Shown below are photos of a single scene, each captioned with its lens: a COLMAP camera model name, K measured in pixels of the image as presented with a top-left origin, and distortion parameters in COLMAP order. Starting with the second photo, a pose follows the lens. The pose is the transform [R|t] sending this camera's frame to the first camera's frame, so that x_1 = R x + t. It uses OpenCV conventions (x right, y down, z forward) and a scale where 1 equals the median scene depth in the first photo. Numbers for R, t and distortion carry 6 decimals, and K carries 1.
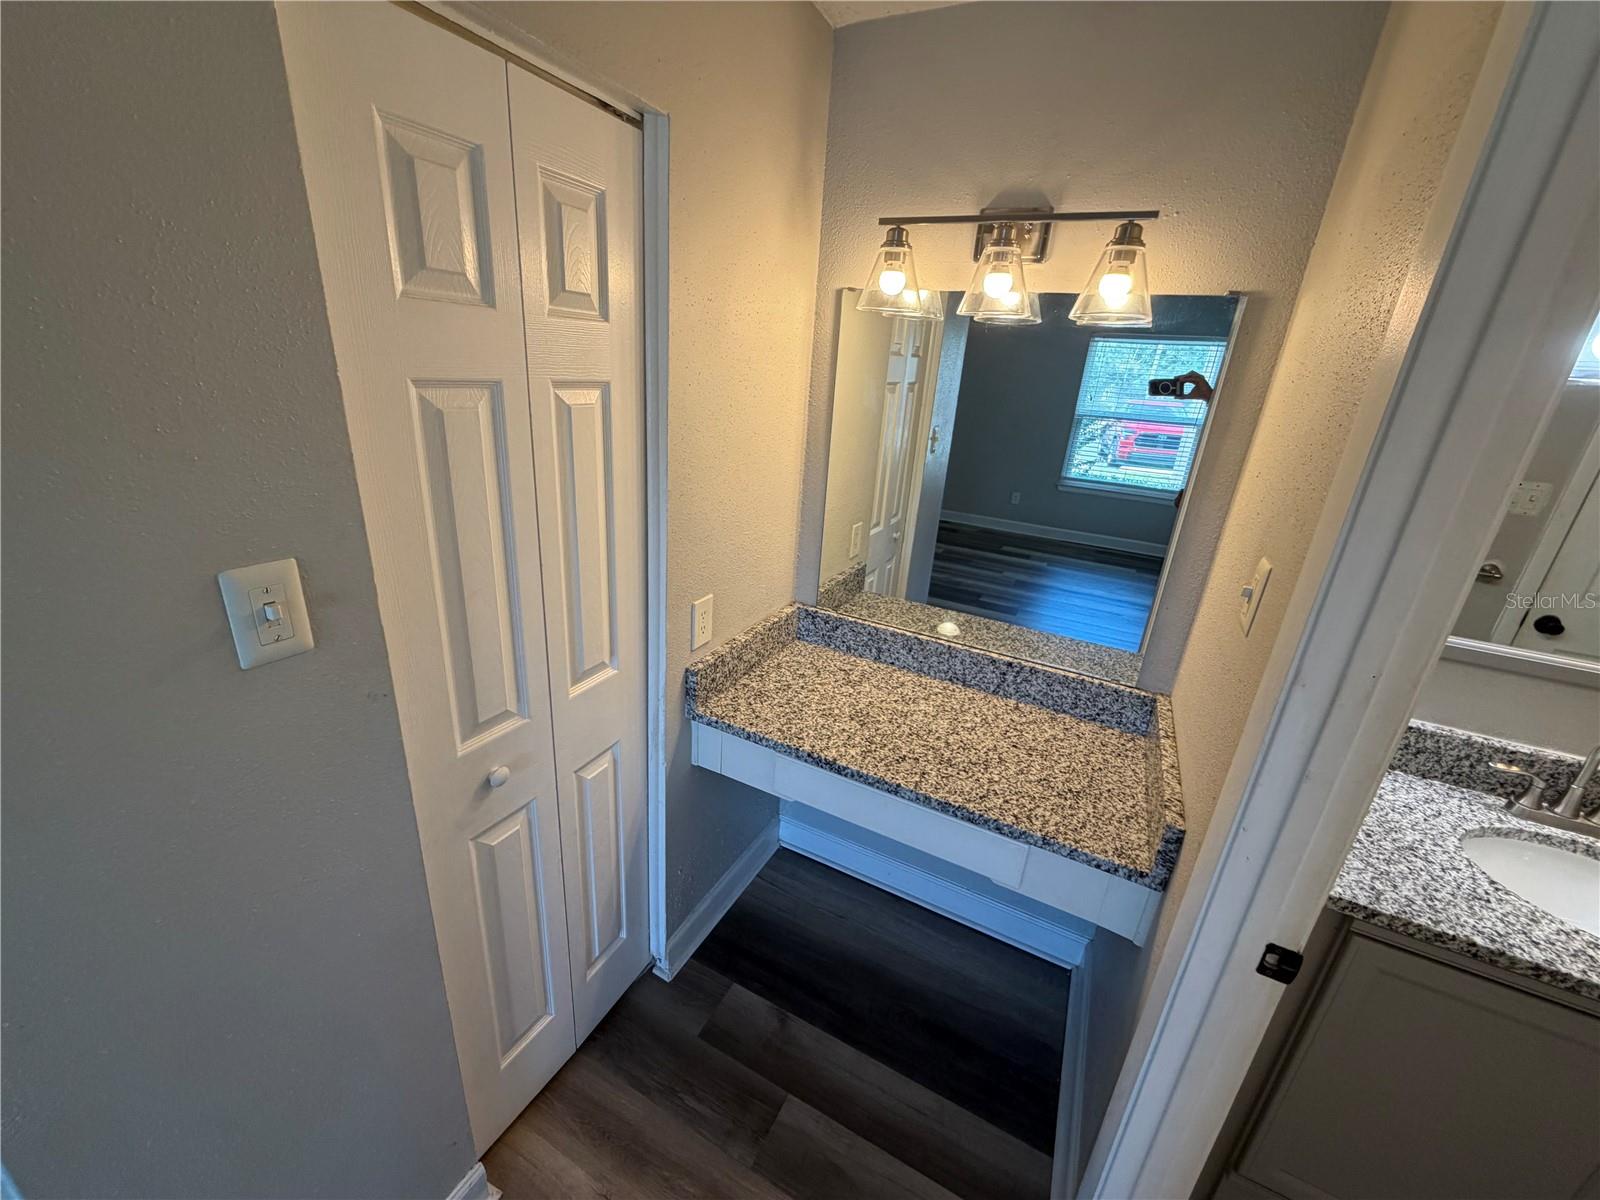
lens RADIAL K [[637.0, 0, 794.8], [0, 637.0, 602.2], [0, 0, 1]] dist [0.000072, -0.000117]
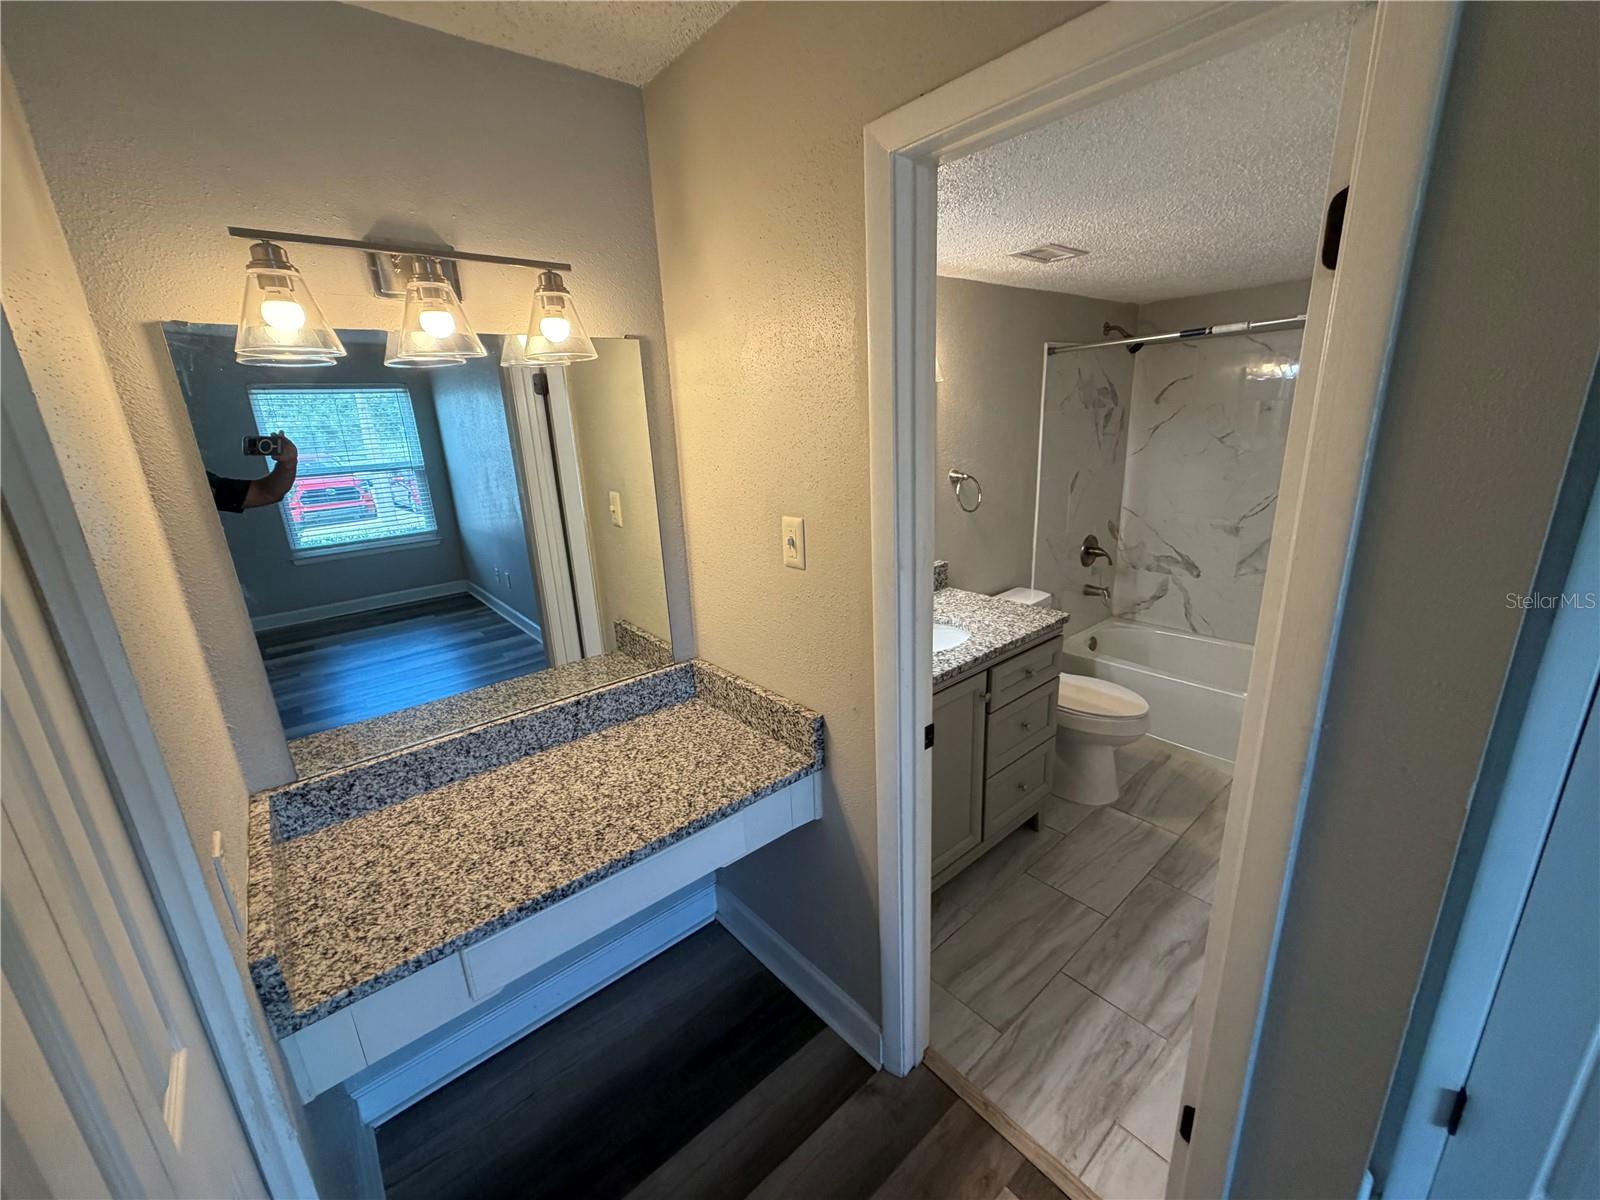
lens RADIAL K [[637.0, 0, 791.8], [0, 637.0, 603.8], [0, 0, 1]] dist [0.000072, -0.000117]
pose [[0.377099, -0.342256, 0.860614, -0.415647], [0.397572, 0.899067, 0.183343, -0.111292], [-0.836501, 0.273018, 0.475109, 0.269071]]
